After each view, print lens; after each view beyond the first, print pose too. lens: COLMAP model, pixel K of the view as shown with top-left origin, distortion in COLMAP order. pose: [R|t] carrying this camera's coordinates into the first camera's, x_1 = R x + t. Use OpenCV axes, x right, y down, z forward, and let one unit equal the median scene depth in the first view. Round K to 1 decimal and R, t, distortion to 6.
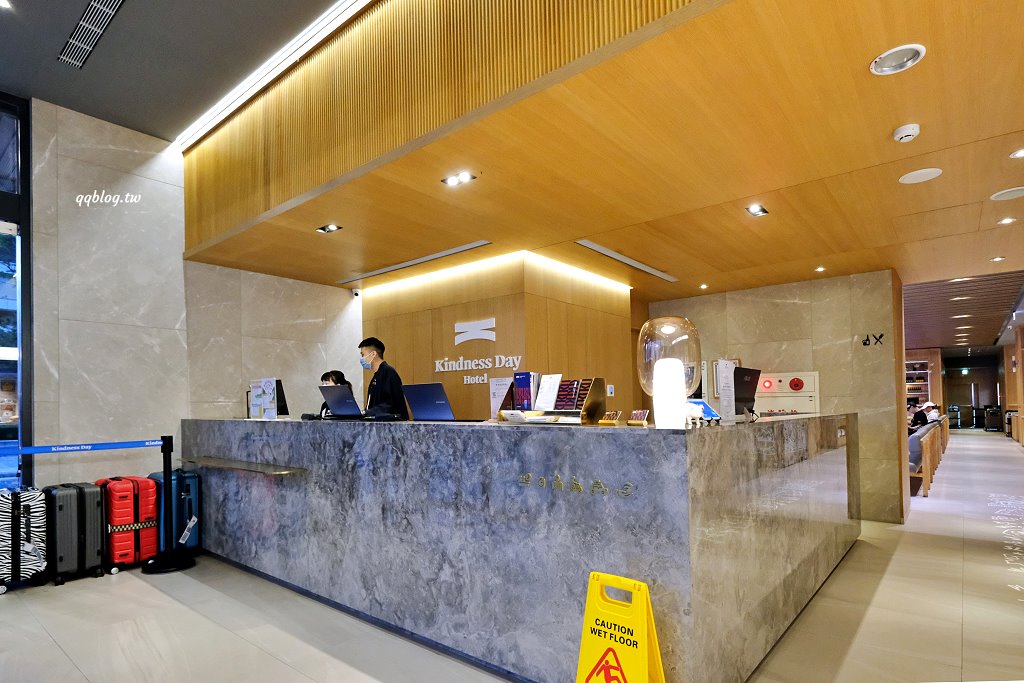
lens RADIAL K [[538.4, 0, 536.9], [0, 538.4, 395.6], [0, 0, 1]] dist [0.003067, 0.001194]
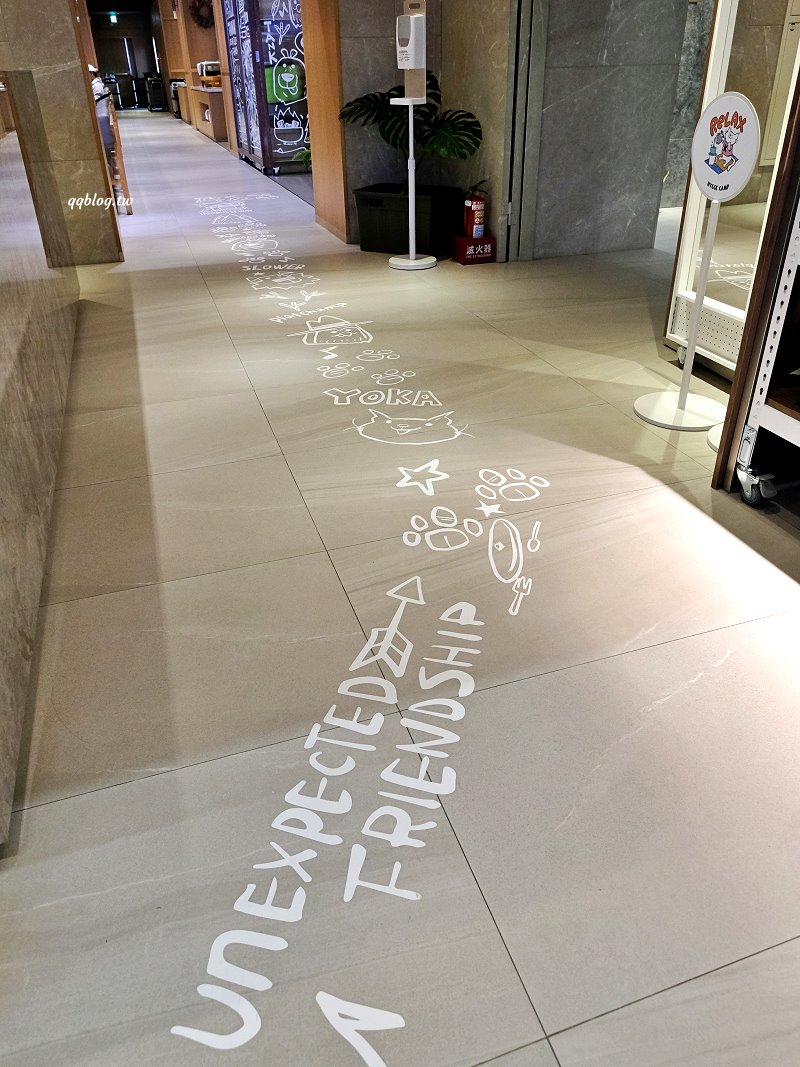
lens RADIAL K [[783.5, 0, 404.3], [0, 783.5, 528.4], [0, 0, 1]] dist [-0.030604, 0.001588]
pose [[0.550531, -0.424374, 0.718903, 0.014672], [-0.011007, 0.857388, 0.514552, 0.008964], [-0.834742, -0.291190, 0.467348, 0.065905]]
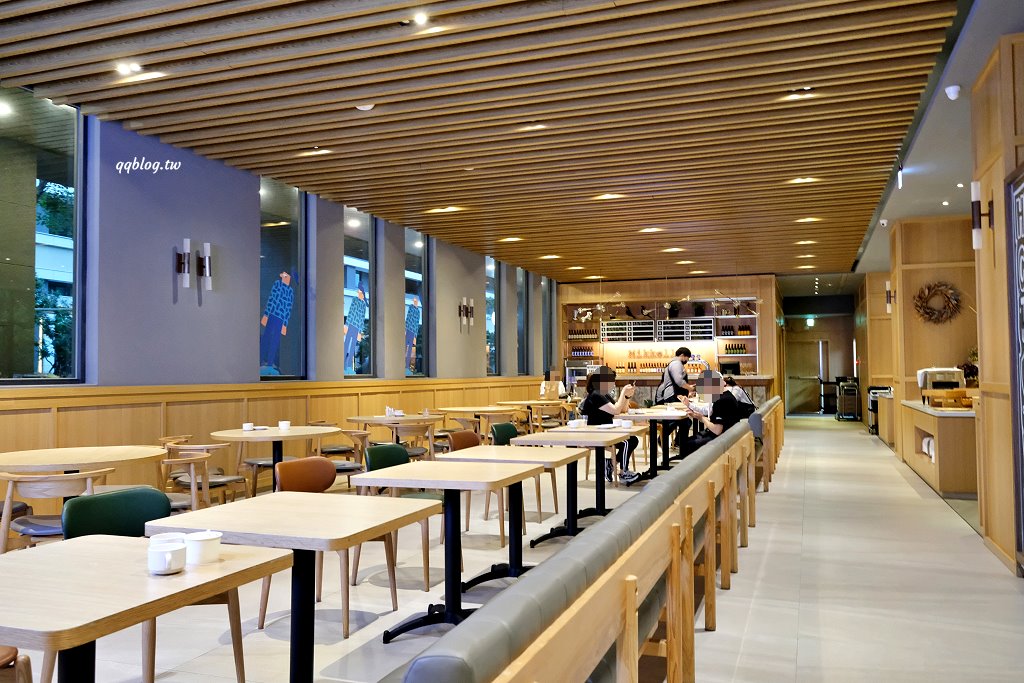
lens RADIAL K [[812.0, 0, 511.8], [0, 812.0, 344.6], [0, 0, 1]] dist [-0.018138, -0.006536]
pose [[0.950083, 0.019821, 0.311366, 0.374331], [-0.015374, 0.999742, -0.016733, 0.005316], [-0.311617, 0.011111, 0.950143, 0.469066]]
